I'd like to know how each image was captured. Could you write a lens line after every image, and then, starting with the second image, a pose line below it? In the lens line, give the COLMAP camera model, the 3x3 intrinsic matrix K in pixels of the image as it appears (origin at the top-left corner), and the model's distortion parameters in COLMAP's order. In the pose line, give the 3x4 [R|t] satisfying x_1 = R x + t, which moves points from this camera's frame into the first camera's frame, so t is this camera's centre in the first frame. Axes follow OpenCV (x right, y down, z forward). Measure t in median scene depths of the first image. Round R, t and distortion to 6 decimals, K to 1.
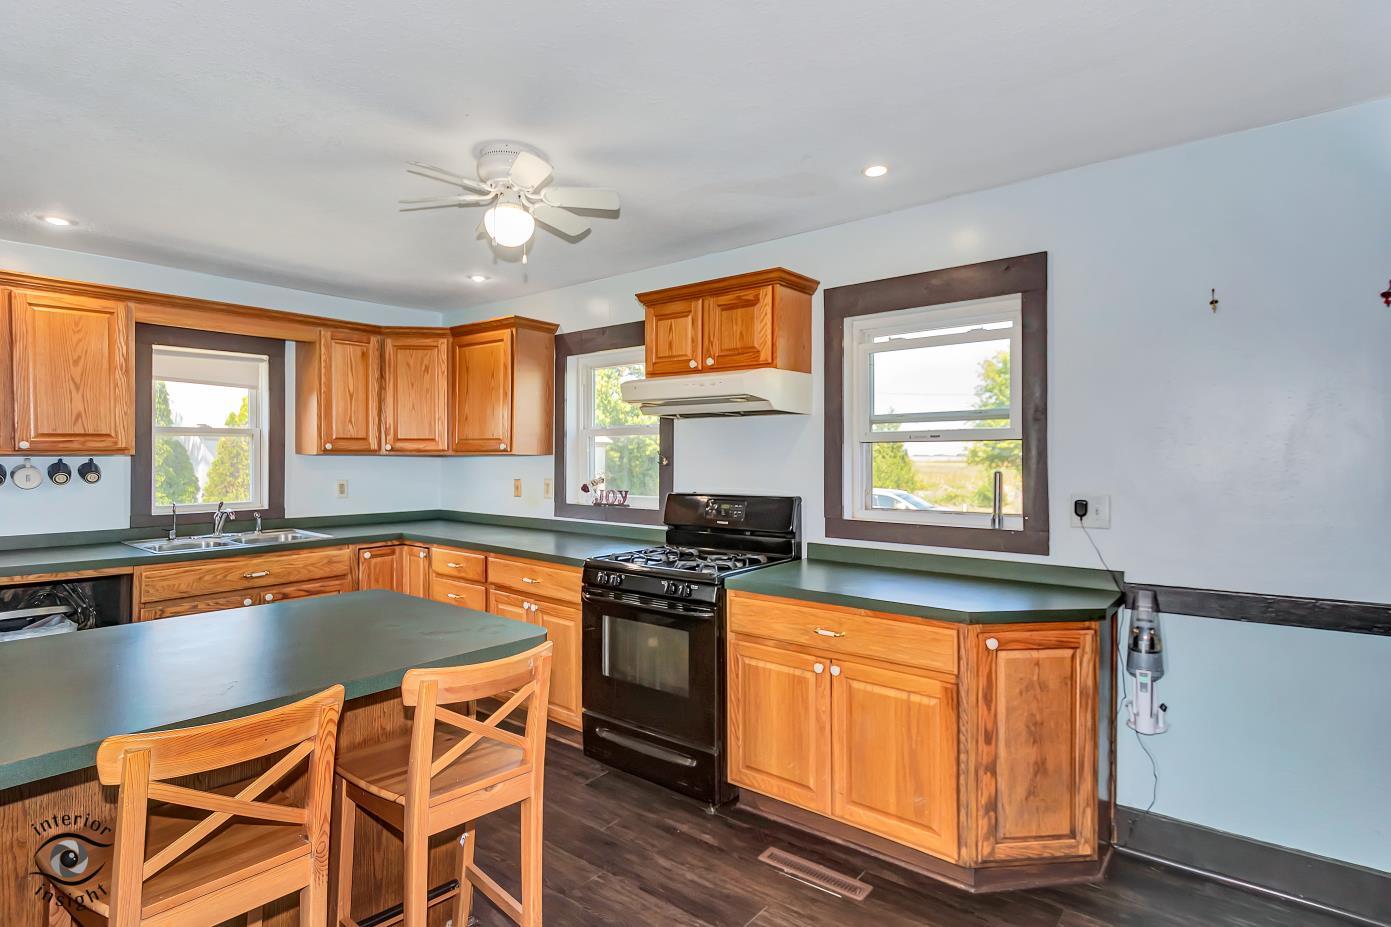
lens RADIAL K [[713.7, 0, 696.5], [0, 713.7, 458.9], [0, 0, 1]] dist [-0.000480, -0.000035]
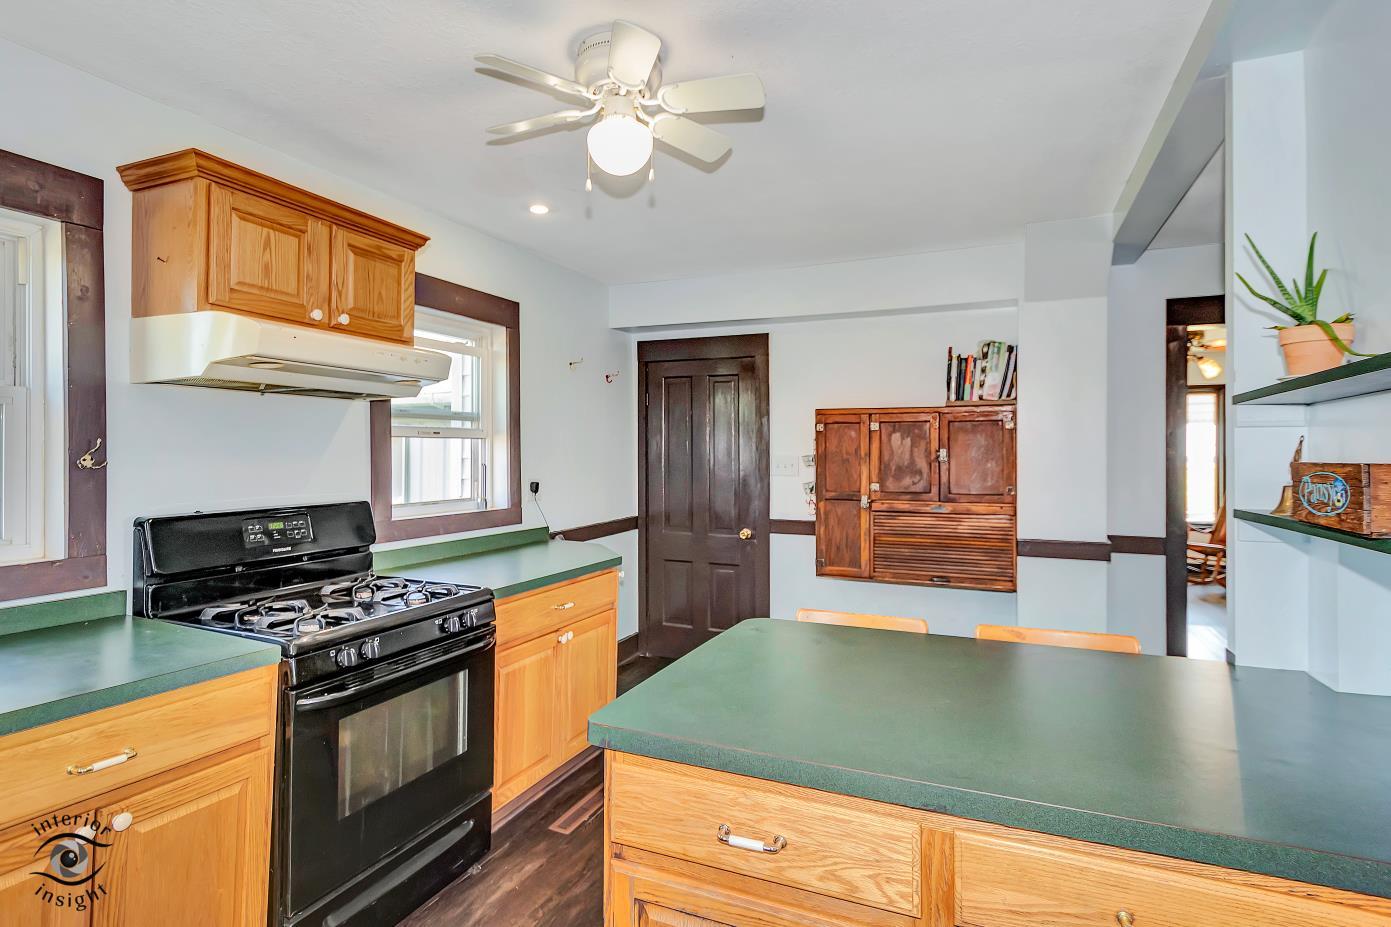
lens RADIAL K [[713.7, 0, 696.7], [0, 713.7, 455.1], [0, 0, 1]] dist [-0.000480, -0.000035]
pose [[-0.261365, -0.008106, 0.965206, -0.841624], [-0.000272, 0.999965, 0.008325, -0.007661], [-0.965240, 0.001914, -0.261358, 0.938124]]
